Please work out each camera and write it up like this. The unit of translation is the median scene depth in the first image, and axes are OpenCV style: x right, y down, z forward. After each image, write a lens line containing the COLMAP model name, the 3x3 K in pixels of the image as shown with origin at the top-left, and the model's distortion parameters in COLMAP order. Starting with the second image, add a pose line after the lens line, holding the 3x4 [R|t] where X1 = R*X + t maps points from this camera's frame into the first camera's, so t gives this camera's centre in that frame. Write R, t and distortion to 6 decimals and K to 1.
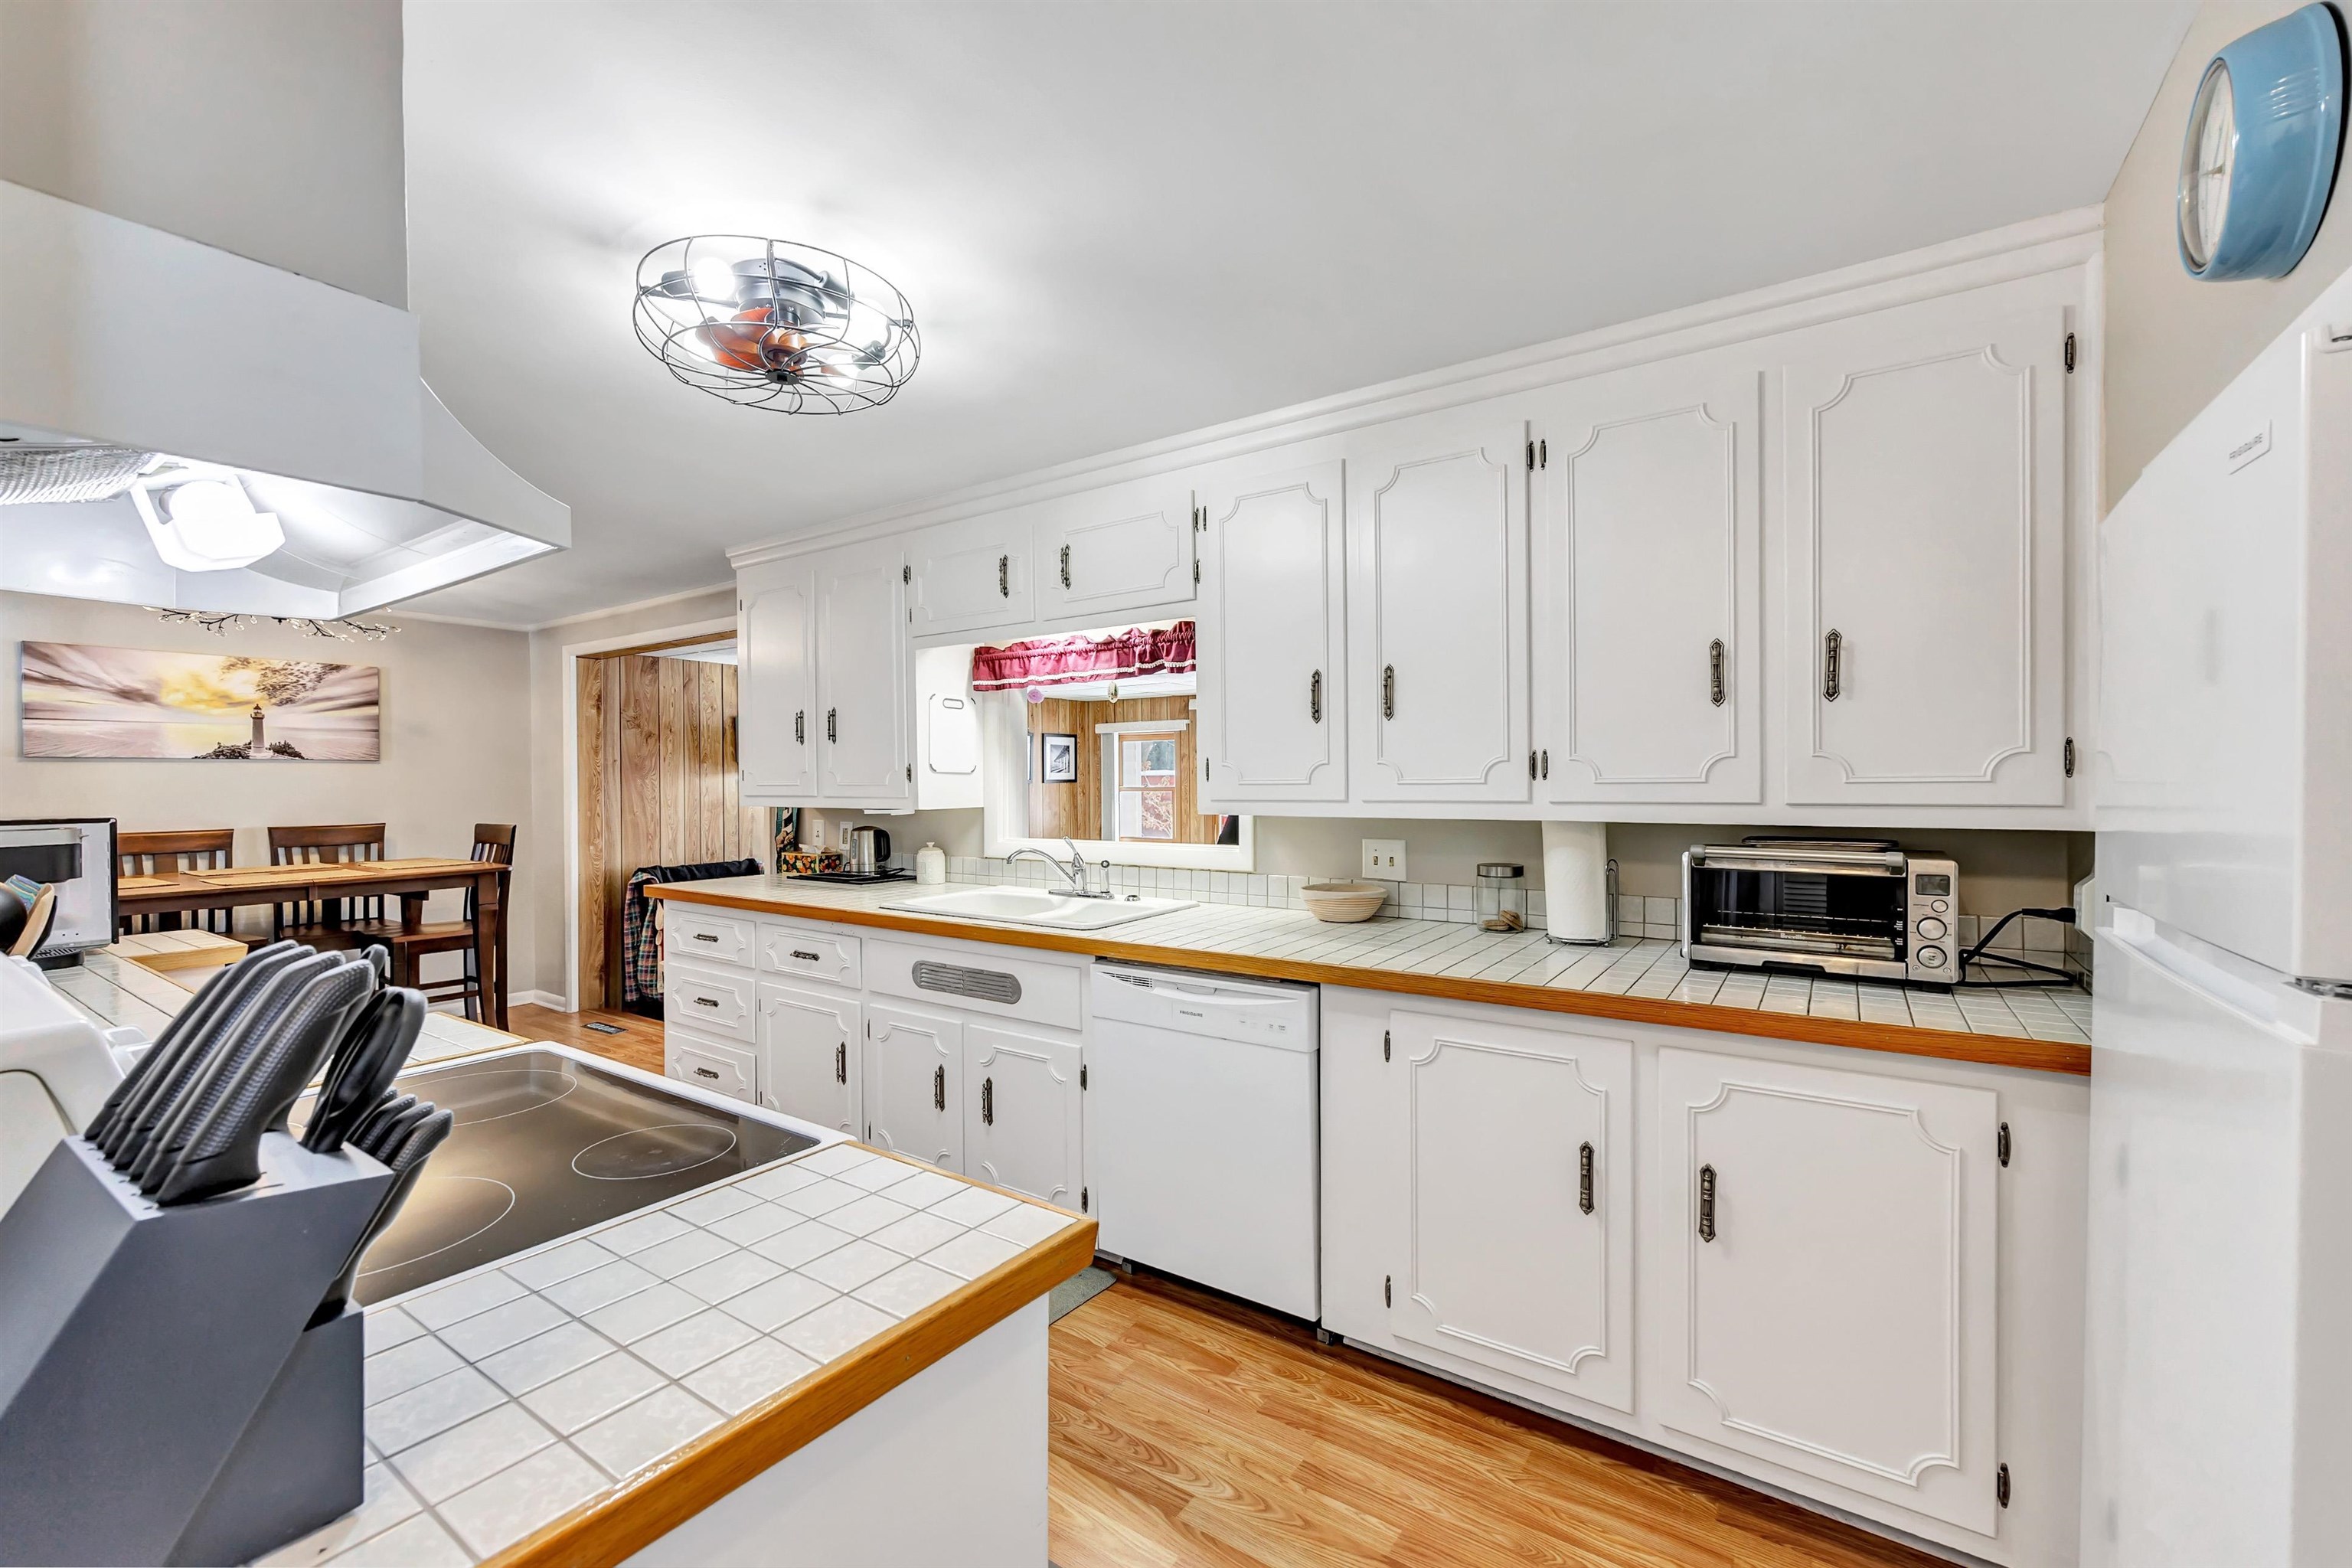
lens RADIAL K [[969.0, 0, 1180.3], [0, 969.0, 786.9], [0, 0, 1]] dist [0.001198, 0.000574]
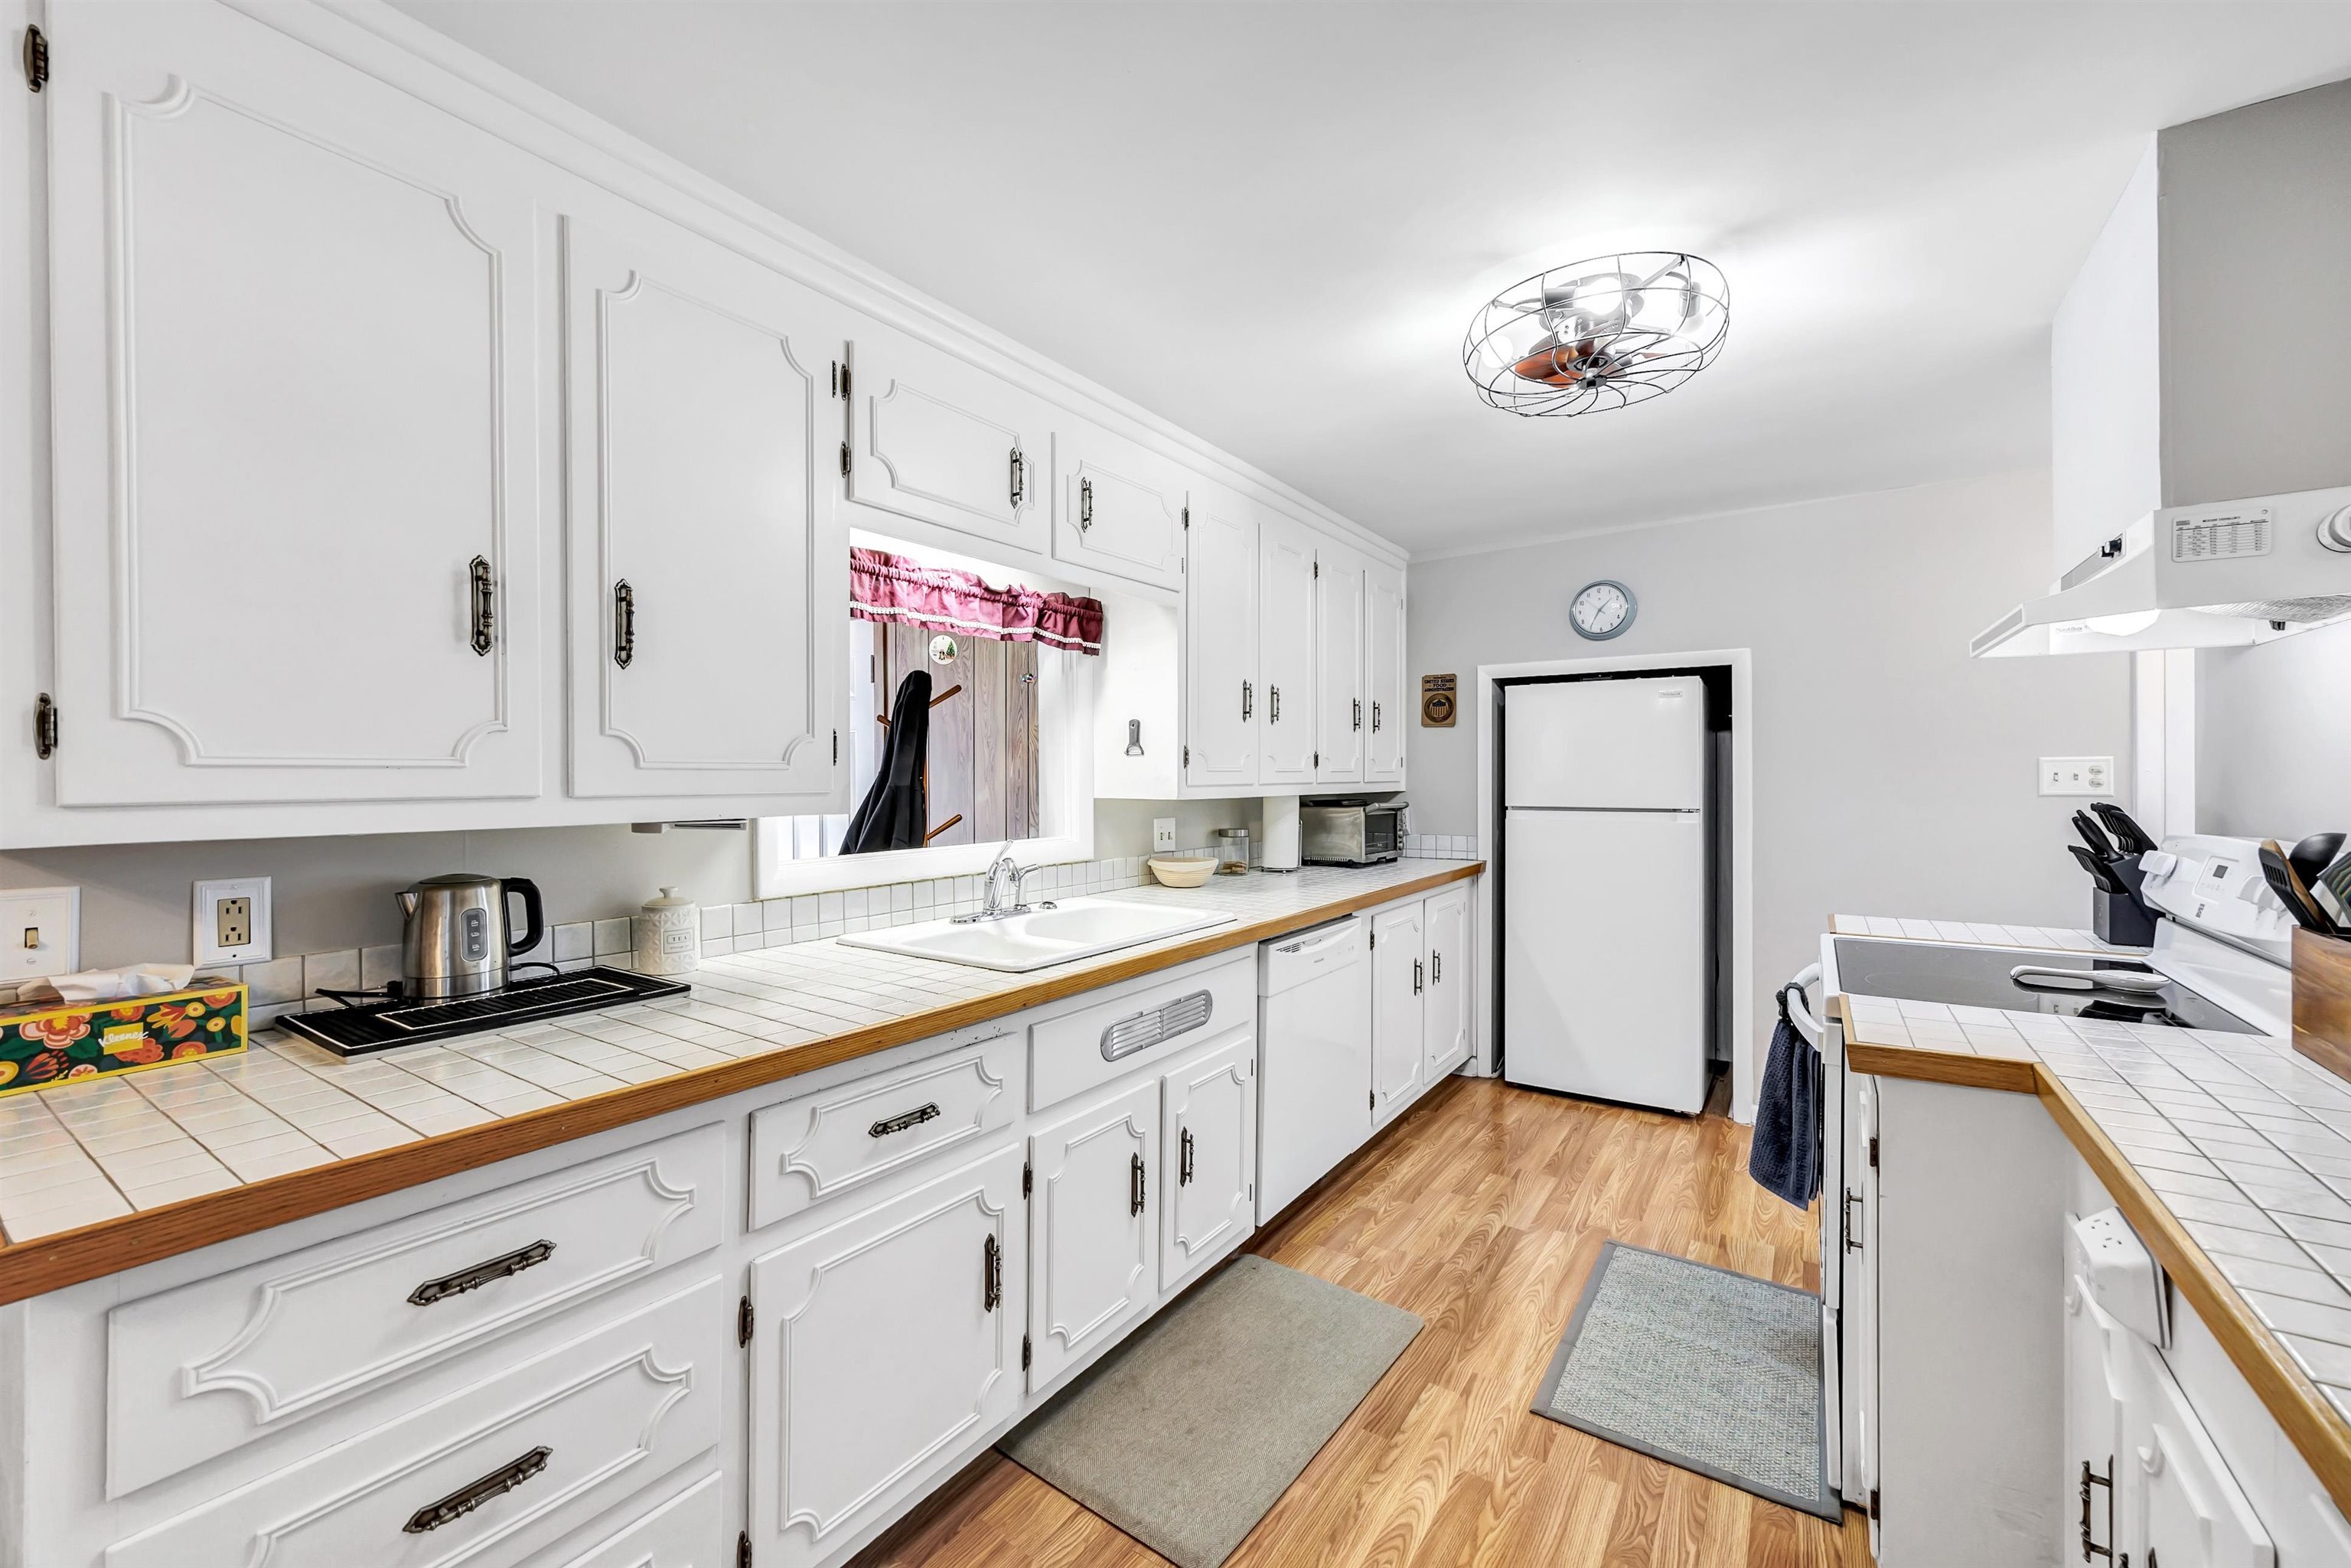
lens RADIAL K [[968.6, 0, 1170.2], [0, 968.6, 773.2], [0, 0, 1]] dist [0.001198, 0.000574]
pose [[-0.007508, 0.005750, 0.999955, -0.965439], [0.007515, 0.999956, -0.005694, 0.004929], [-0.999944, 0.007472, -0.007551, 0.964270]]
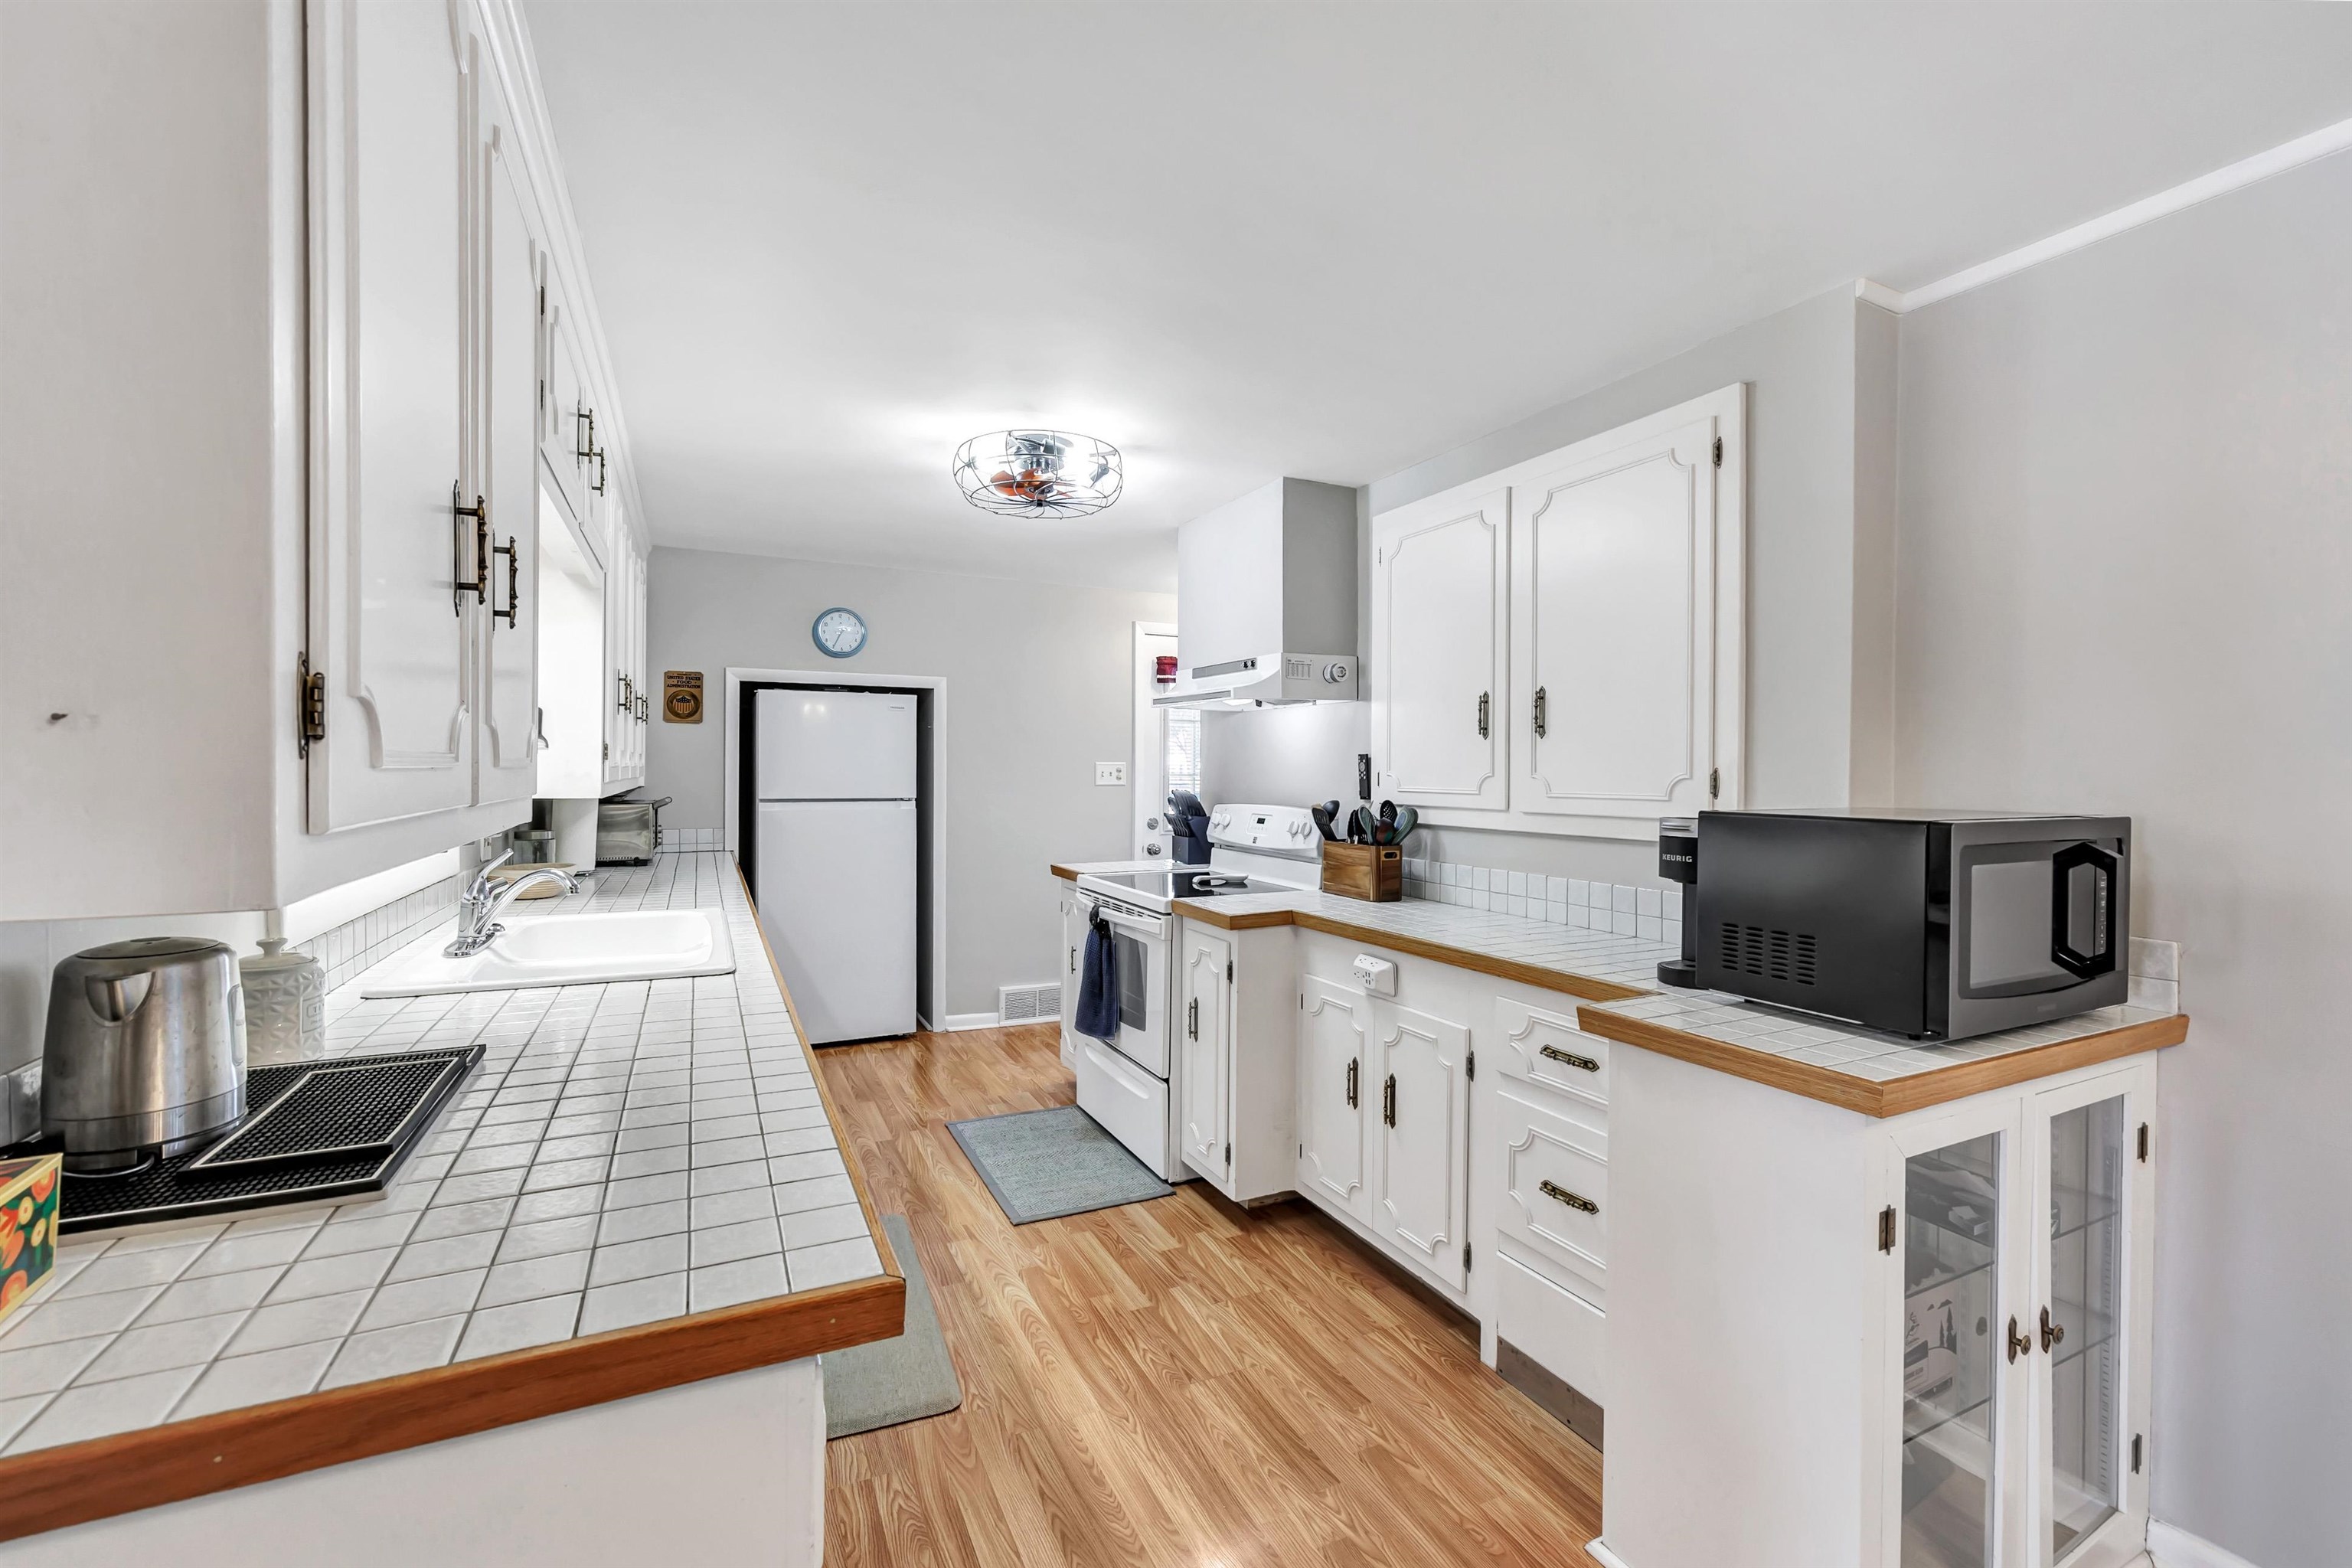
lens RADIAL K [[969.0, 0, 1170.6], [0, 969.0, 774.1], [0, 0, 1]] dist [0.001198, 0.000574]
pose [[-0.870420, -0.004173, 0.492291, -0.886599], [0.000114, 0.999962, 0.008677, -0.004928], [-0.492309, 0.007609, -0.870387, 1.487544]]
